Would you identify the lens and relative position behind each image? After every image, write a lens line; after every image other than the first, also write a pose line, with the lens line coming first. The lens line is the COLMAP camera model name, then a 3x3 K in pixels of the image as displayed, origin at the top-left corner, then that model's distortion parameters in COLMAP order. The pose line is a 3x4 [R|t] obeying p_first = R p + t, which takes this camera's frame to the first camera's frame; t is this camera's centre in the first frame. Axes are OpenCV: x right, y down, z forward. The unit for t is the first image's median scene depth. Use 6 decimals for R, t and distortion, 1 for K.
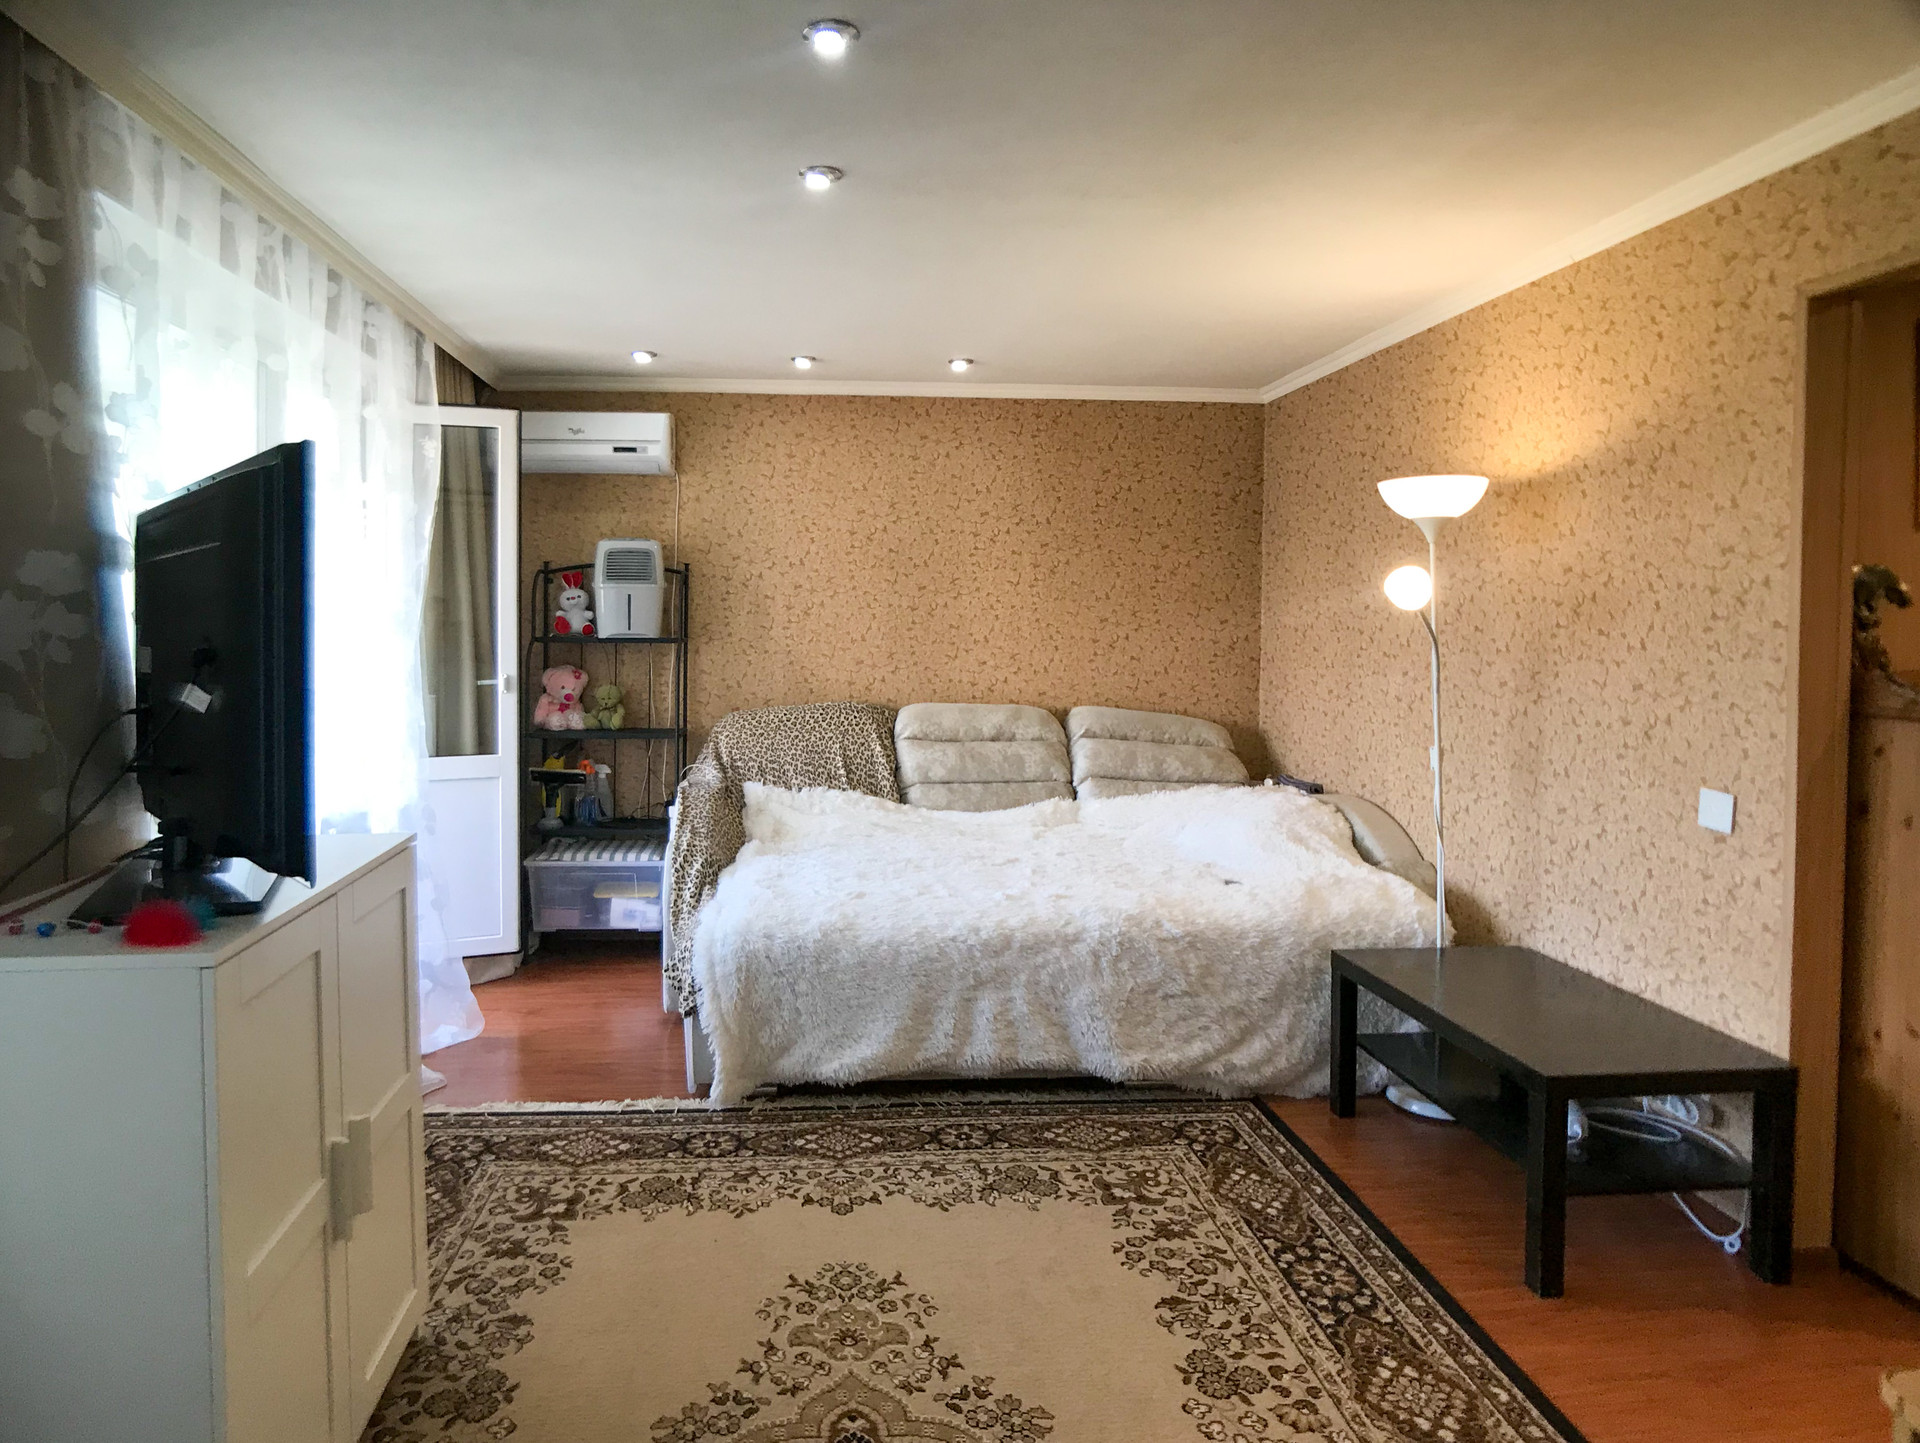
lens RADIAL K [[1110.8, 0, 960.7], [0, 1110.8, 584.4], [0, 0, 1]] dist [0.009253, -0.037710]
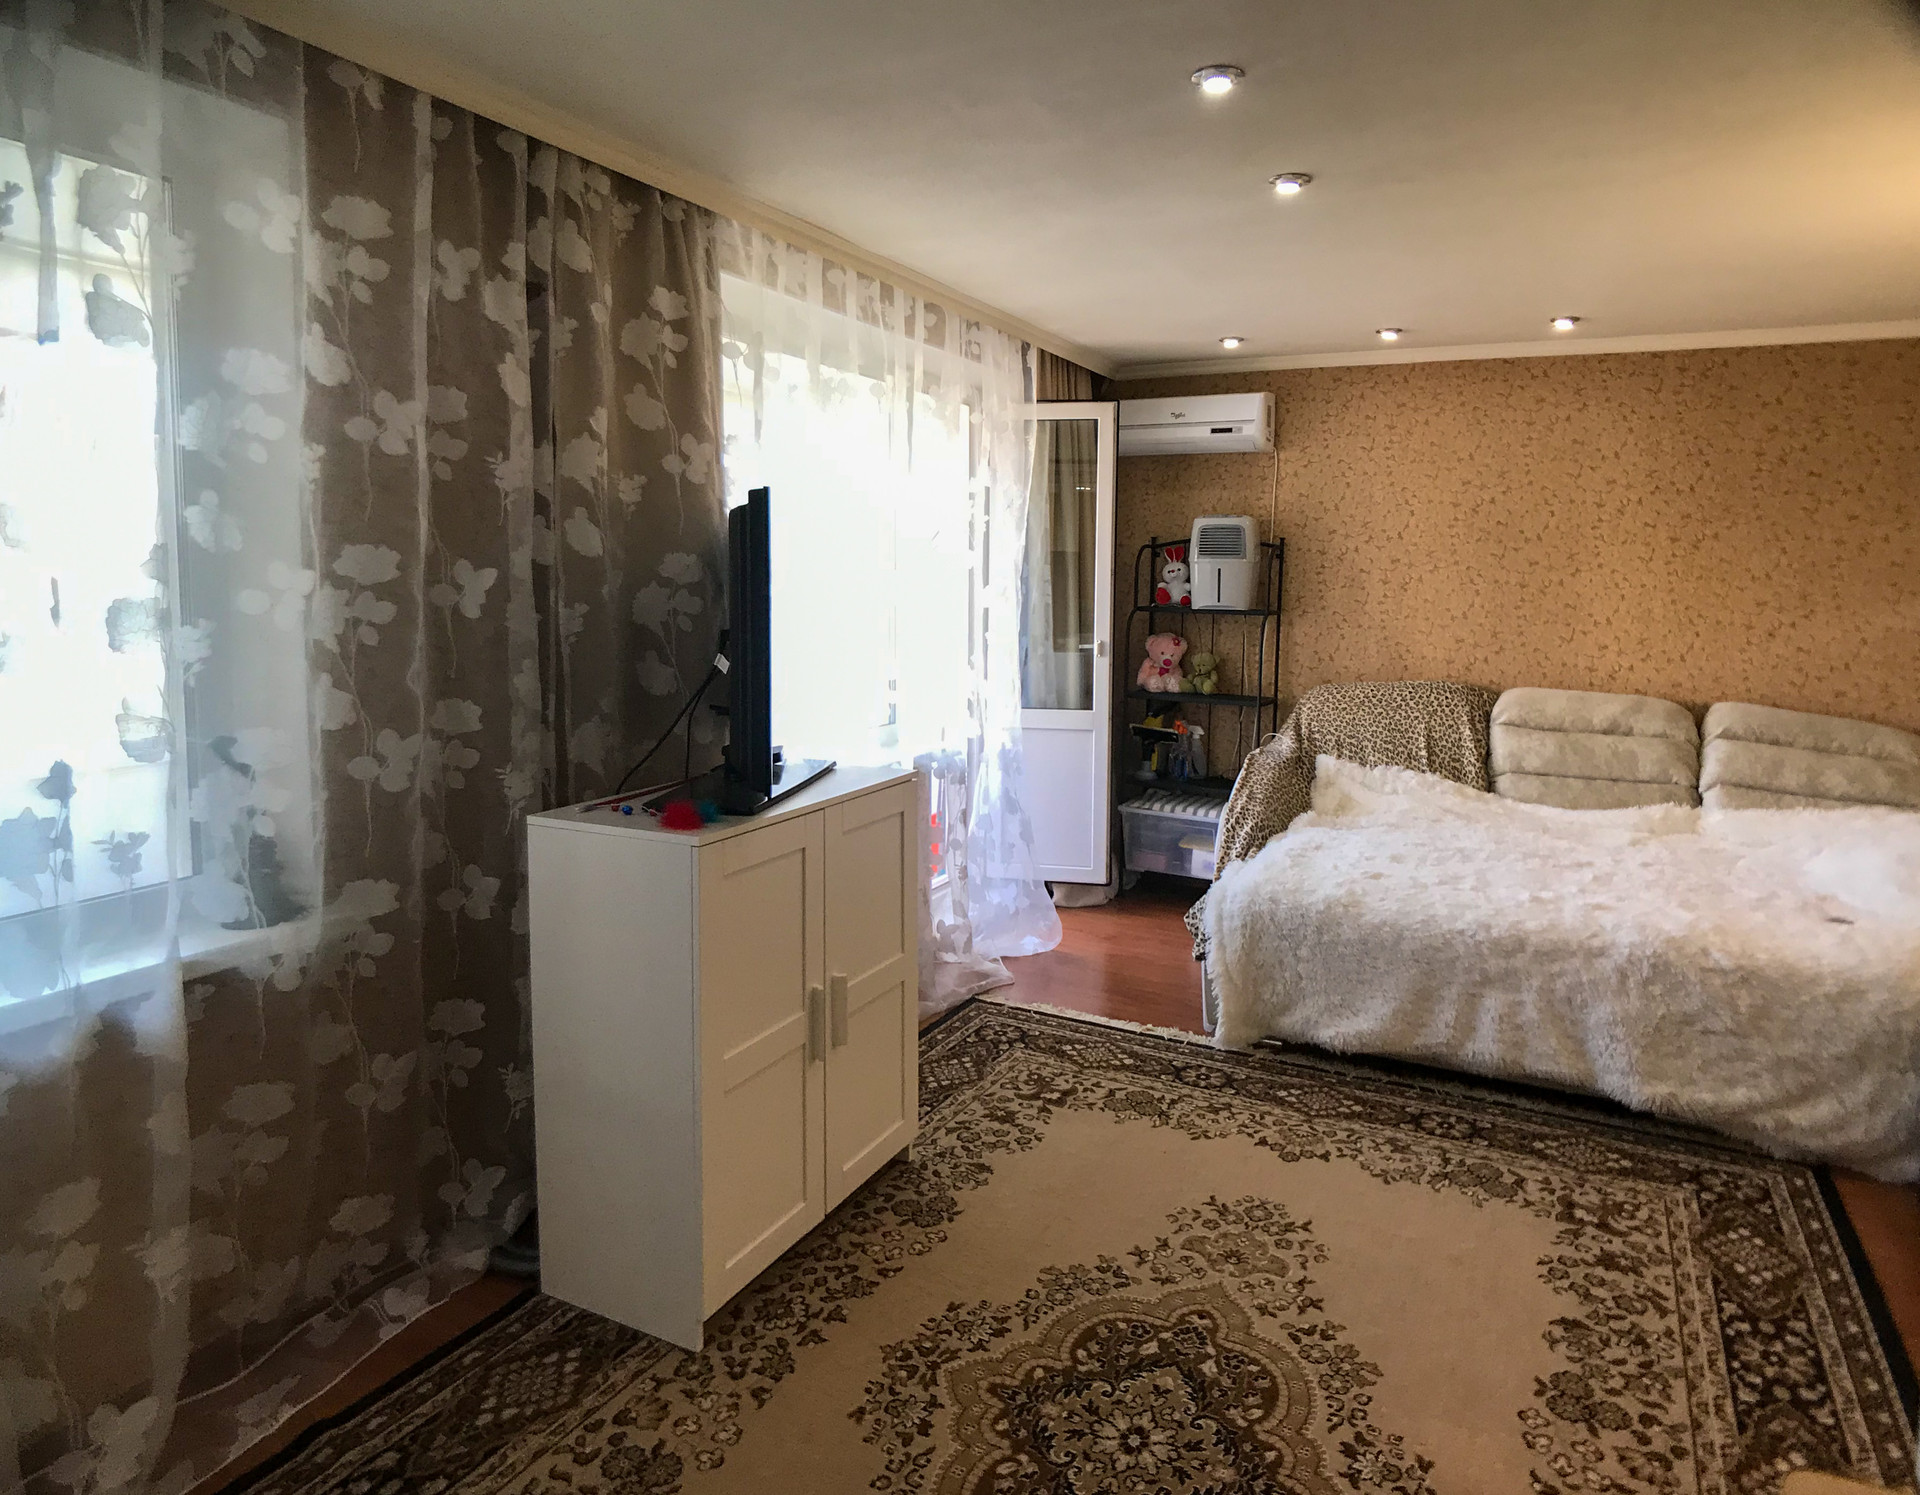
lens RADIAL K [[1194.4, 0, 1158.8], [0, 1194.4, 584.0], [0, 0, 1]] dist [-0.035508, 0.012968]
pose [[0.886227, 0.025449, -0.462553, 0.261782], [-0.007234, 0.999128, 0.041110, -0.033170], [0.463196, -0.033087, 0.885638, -0.049972]]
